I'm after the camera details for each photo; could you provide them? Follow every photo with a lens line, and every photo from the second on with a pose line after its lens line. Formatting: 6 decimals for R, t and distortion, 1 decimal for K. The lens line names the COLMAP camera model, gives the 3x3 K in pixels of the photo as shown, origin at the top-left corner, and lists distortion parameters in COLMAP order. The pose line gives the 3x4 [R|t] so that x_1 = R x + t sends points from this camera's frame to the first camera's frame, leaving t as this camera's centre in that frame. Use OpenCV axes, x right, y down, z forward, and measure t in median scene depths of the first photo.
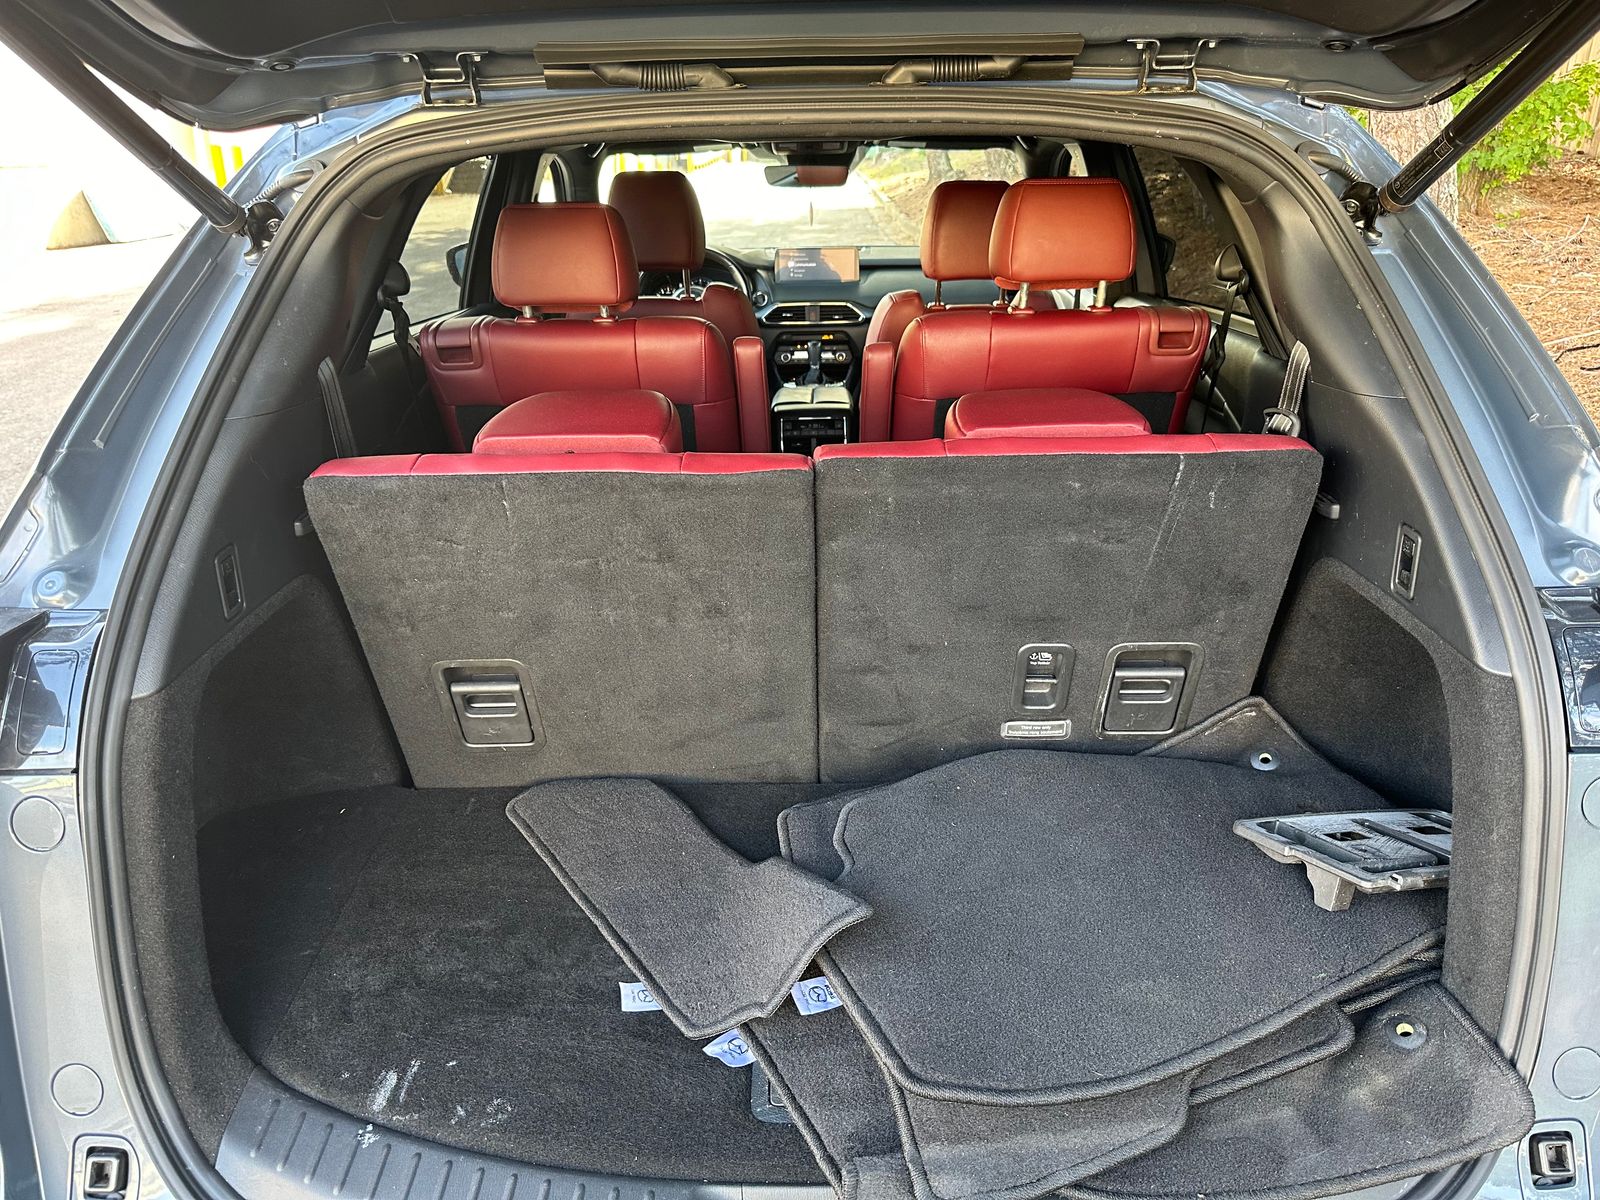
lens RADIAL K [[1126.9, 0, 800.0], [0, 1126.9, 600.0], [0, 0, 1]] dist [0.061662, -0.097571]
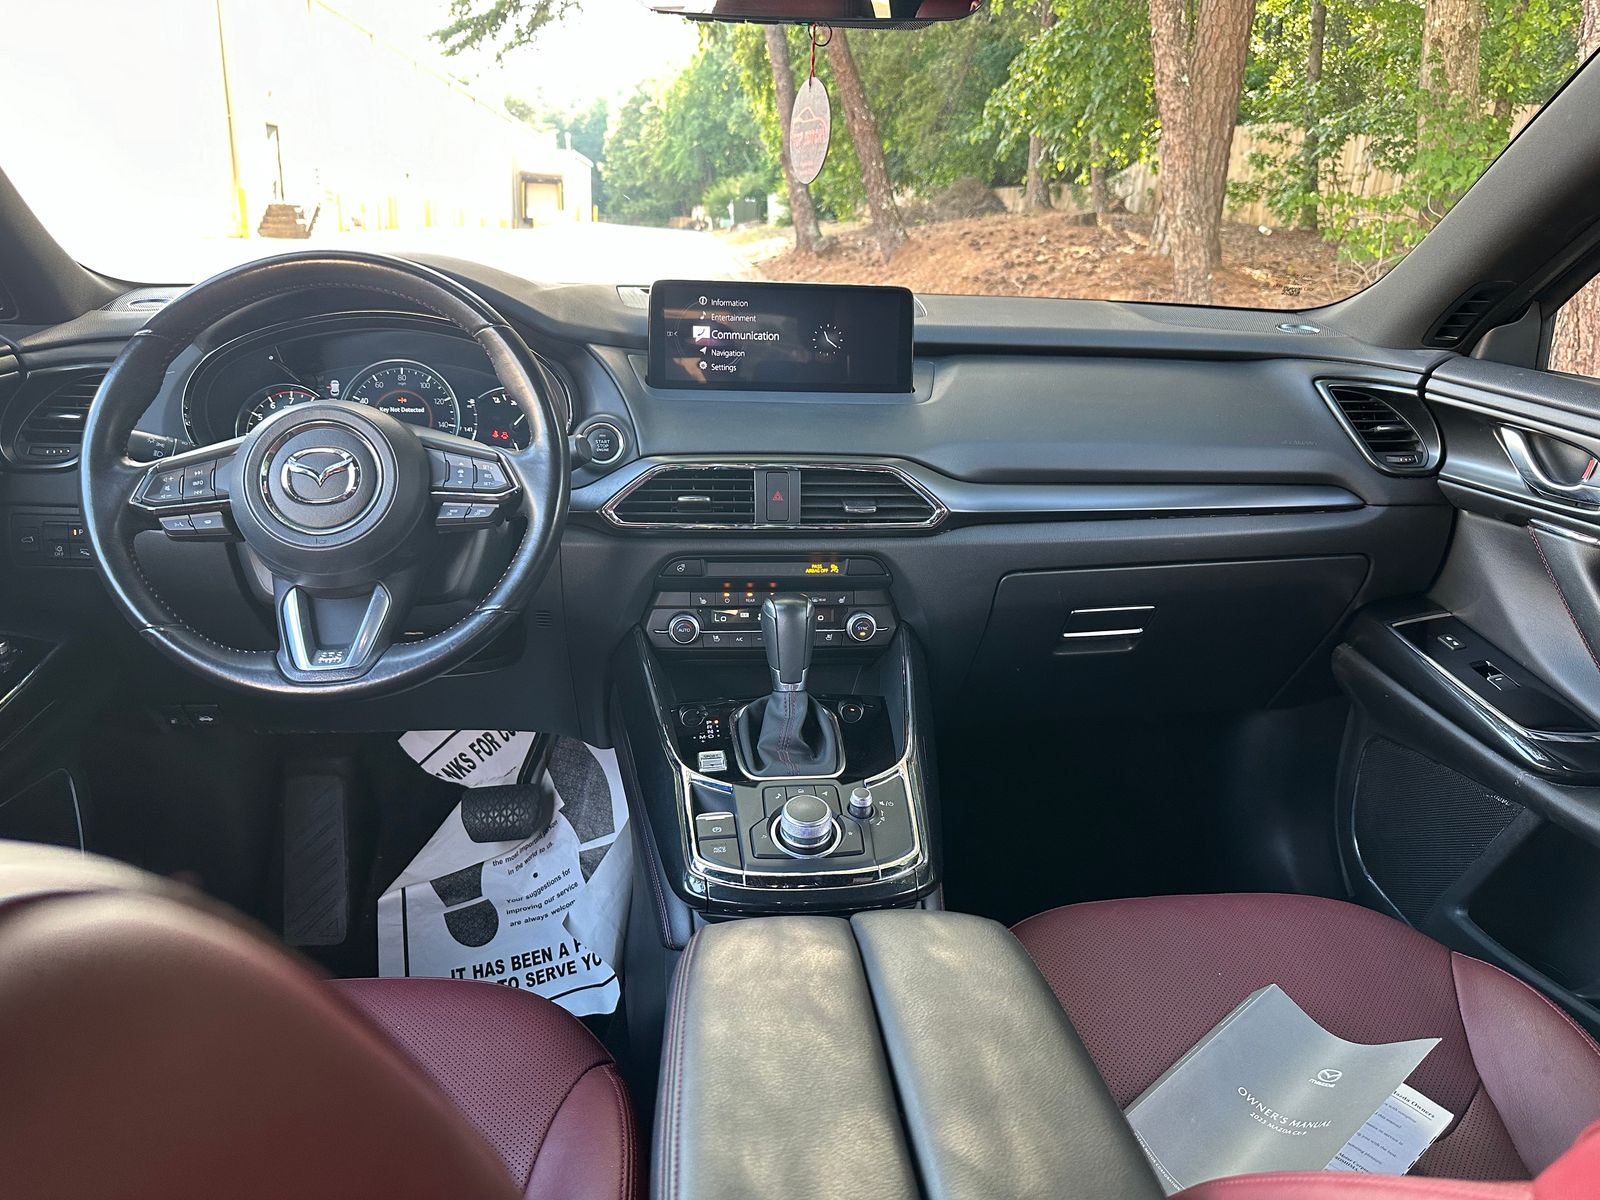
lens RADIAL K [[1110.3, 0, 800.0], [0, 1110.3, 600.0], [0, 0, 1]] dist [0.077884, -0.093824]
pose [[0.990819, 0.027071, 0.132459, -0.021356], [-0.020775, 0.998598, -0.048683, -0.210078], [-0.133591, 0.045484, 0.989992, 0.705619]]
